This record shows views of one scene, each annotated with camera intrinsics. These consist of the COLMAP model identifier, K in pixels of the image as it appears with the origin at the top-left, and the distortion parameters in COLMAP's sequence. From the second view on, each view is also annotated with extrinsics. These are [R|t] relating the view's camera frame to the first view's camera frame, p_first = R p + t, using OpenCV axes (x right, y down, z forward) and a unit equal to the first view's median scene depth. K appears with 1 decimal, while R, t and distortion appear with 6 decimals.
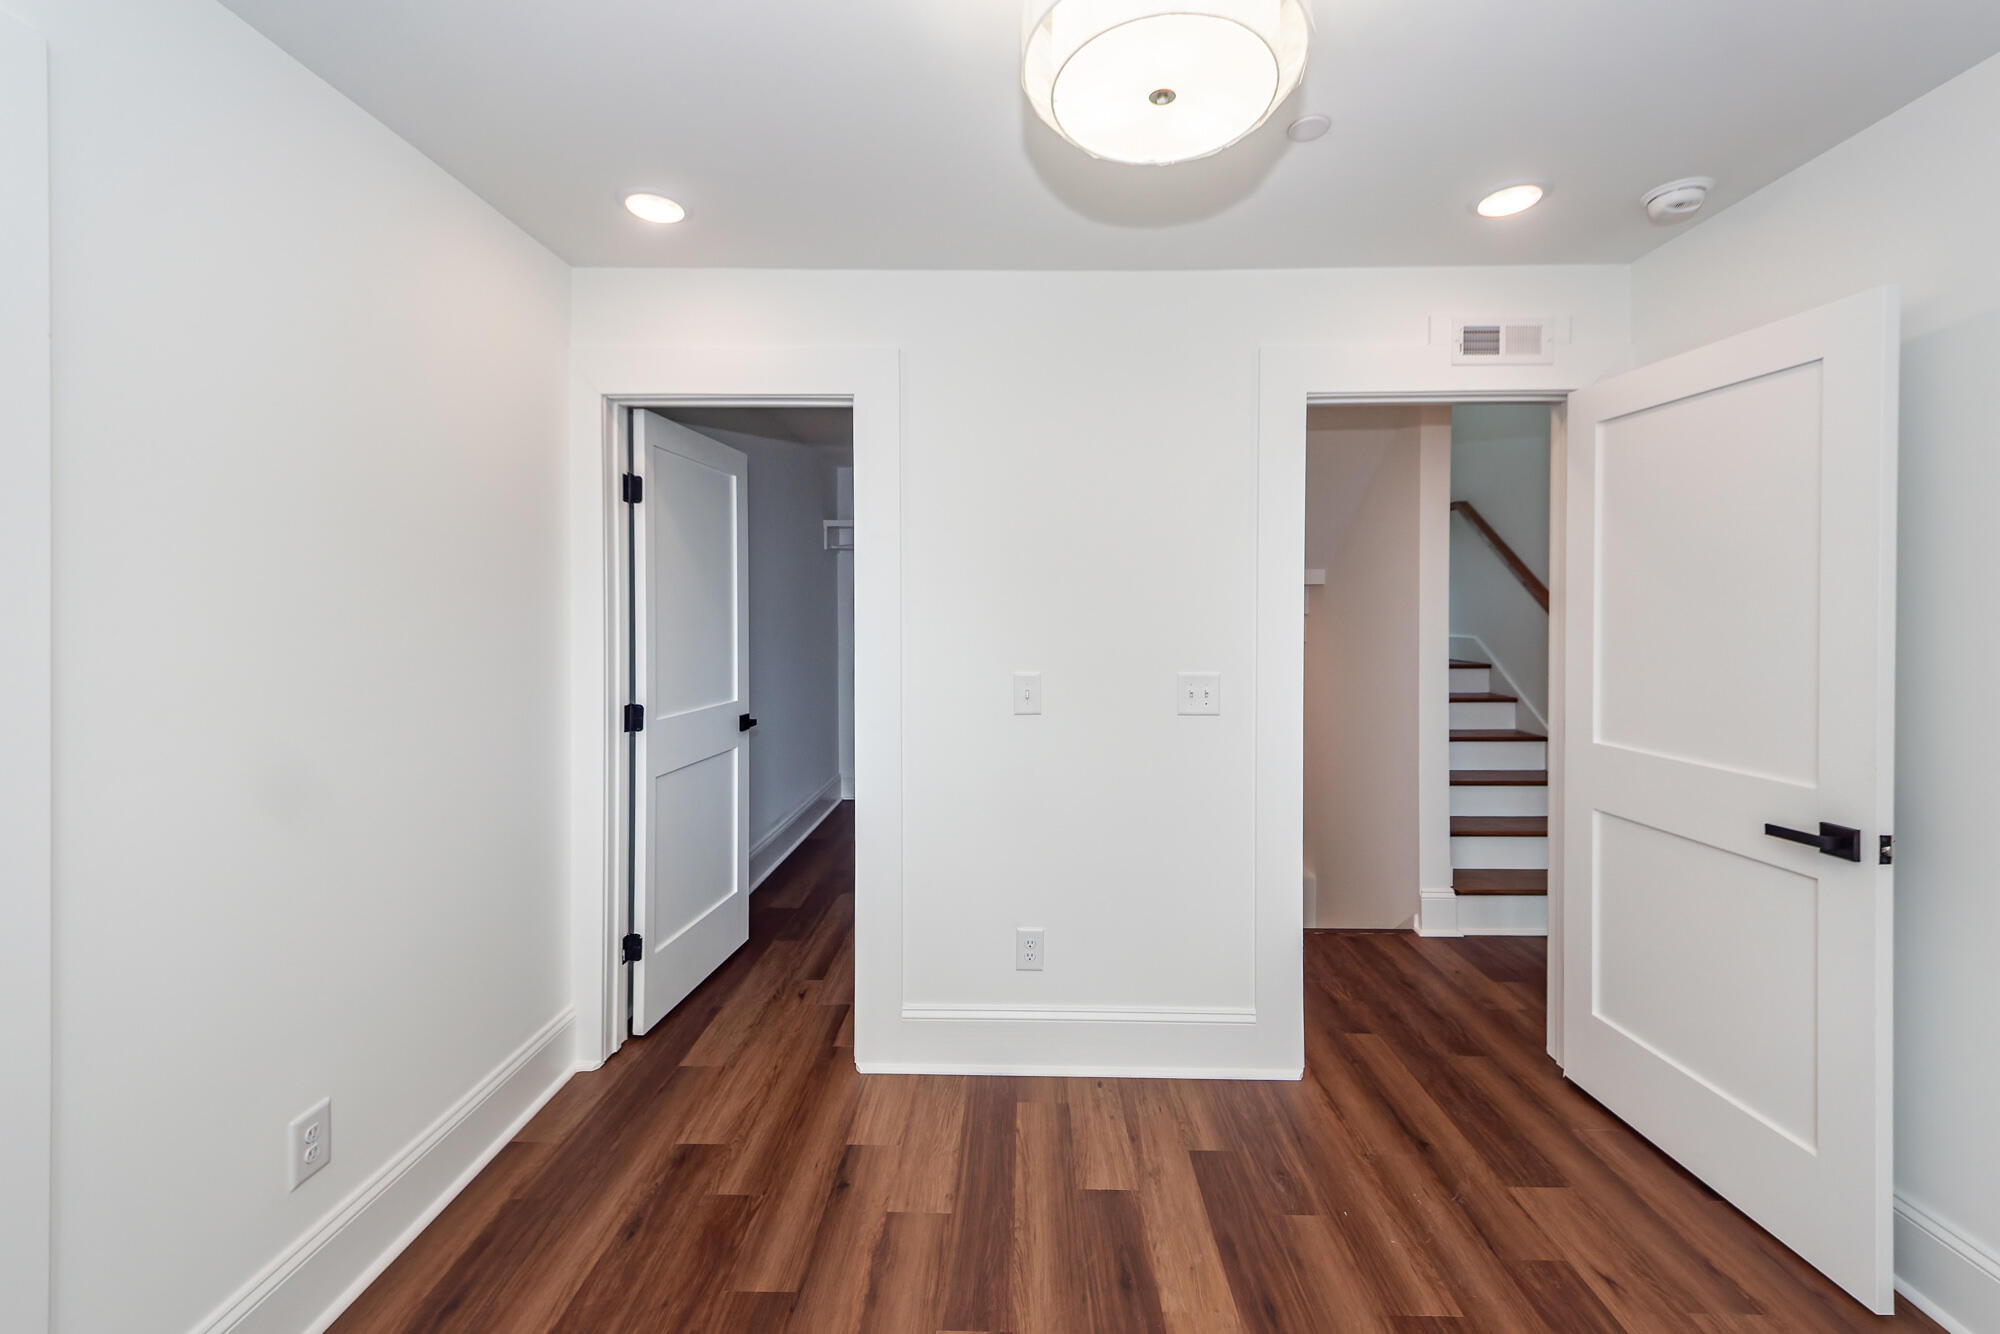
lens RADIAL K [[776.4, 0, 988.4], [0, 776.4, 607.5], [0, 0, 1]] dist [0.000279, -0.000083]
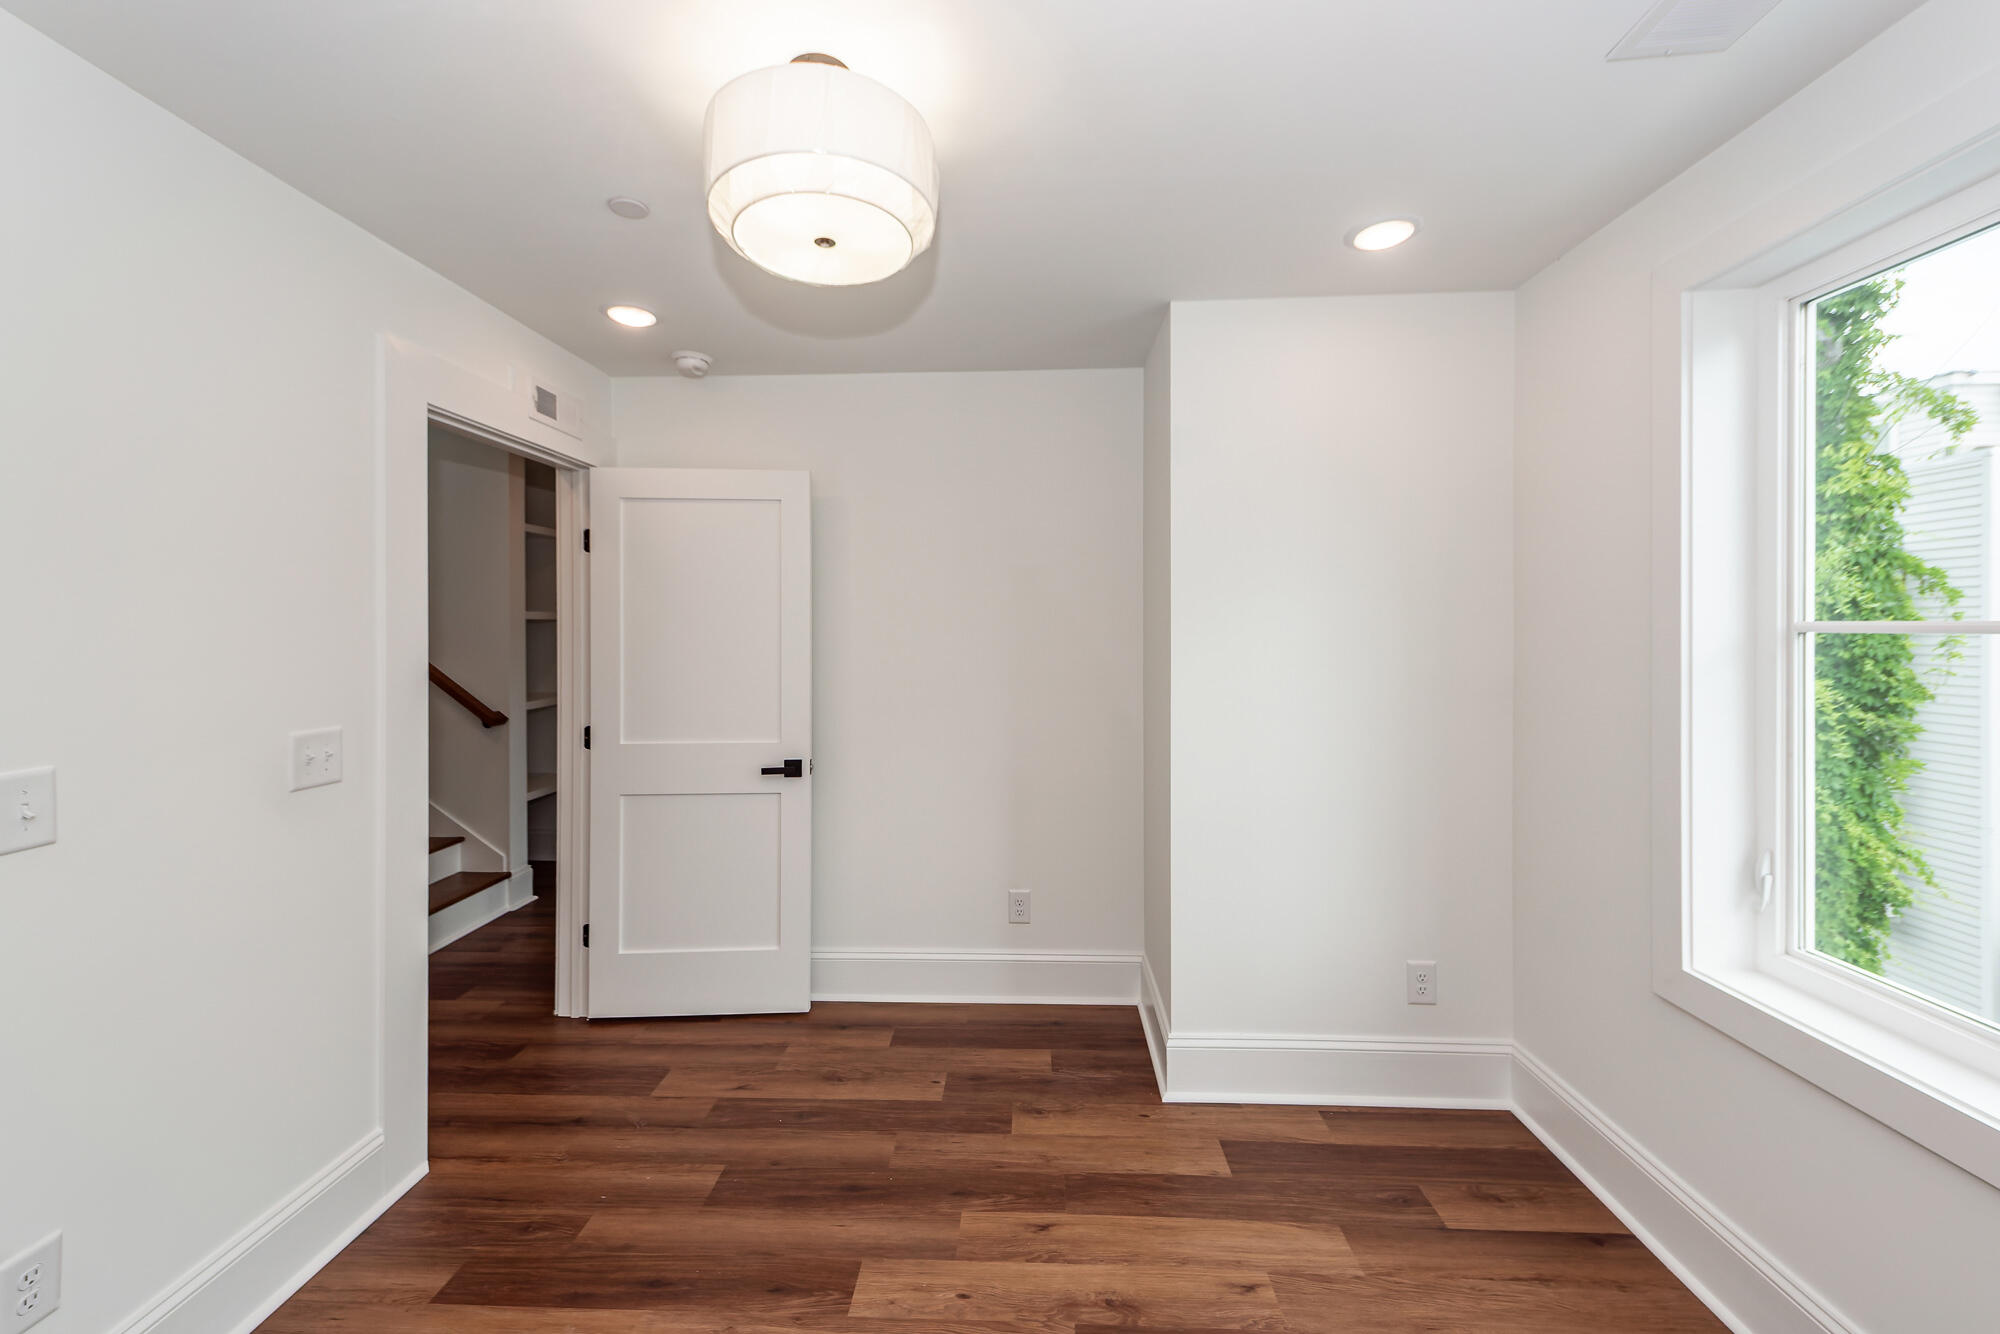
lens RADIAL K [[776.4, 0, 1005.0], [0, 776.4, 633.6], [0, 0, 1]] dist [0.000279, -0.000083]
pose [[0.003258, -0.001169, 0.999994, -0.613830], [-0.001146, 0.999999, 0.001173, -0.015048], [-0.999994, -0.001150, 0.003257, 0.419662]]
